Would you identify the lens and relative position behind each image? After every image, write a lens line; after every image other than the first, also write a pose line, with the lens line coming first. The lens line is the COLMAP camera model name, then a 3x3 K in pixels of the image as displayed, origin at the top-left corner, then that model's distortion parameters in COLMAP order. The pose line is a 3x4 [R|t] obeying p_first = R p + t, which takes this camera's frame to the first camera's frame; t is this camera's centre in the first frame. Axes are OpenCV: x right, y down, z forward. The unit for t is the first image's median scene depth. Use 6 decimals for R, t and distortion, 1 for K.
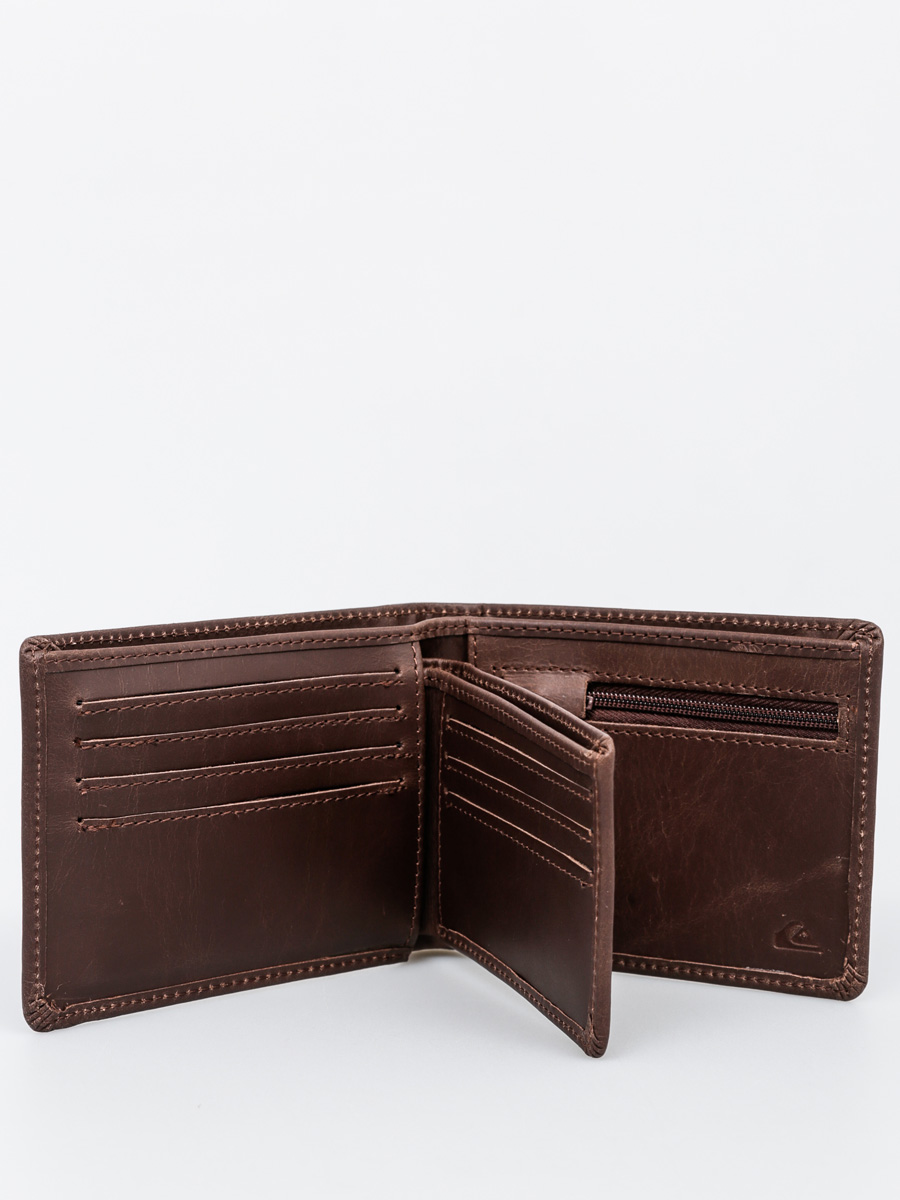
lens RADIAL K [[1690.2, 0, 449.2], [0, 1690.2, 367.2], [0, 0, 1]] dist [0.016370, 0.616420]
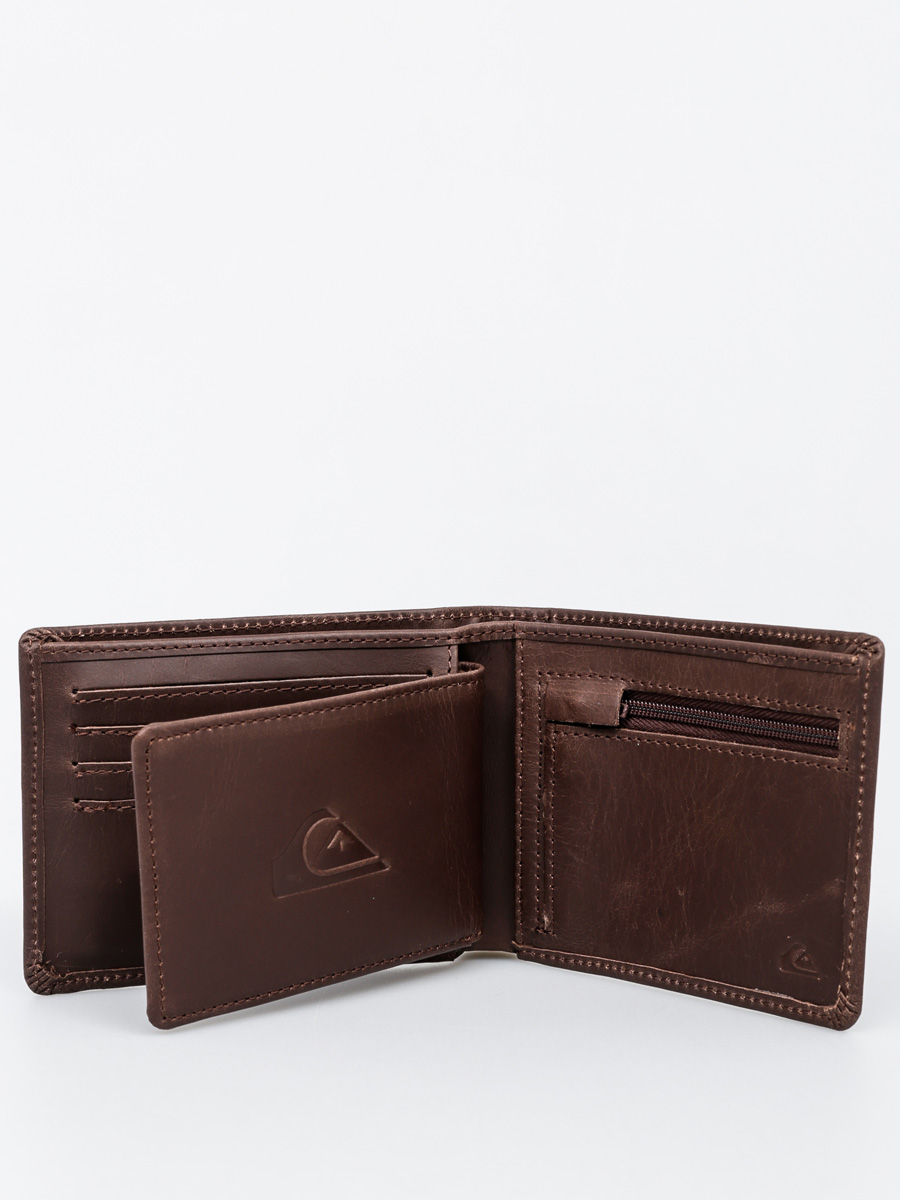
lens RADIAL K [[1690.2, 0, 449.2], [0, 1690.2, 367.2], [0, 0, 1]] dist [0.016370, 0.616420]
pose [[0.971807, -0.011402, -0.235503, 0.242747], [0.010597, 0.999933, -0.004683, 0.000695], [0.235541, 0.002056, 0.971862, 0.012941]]
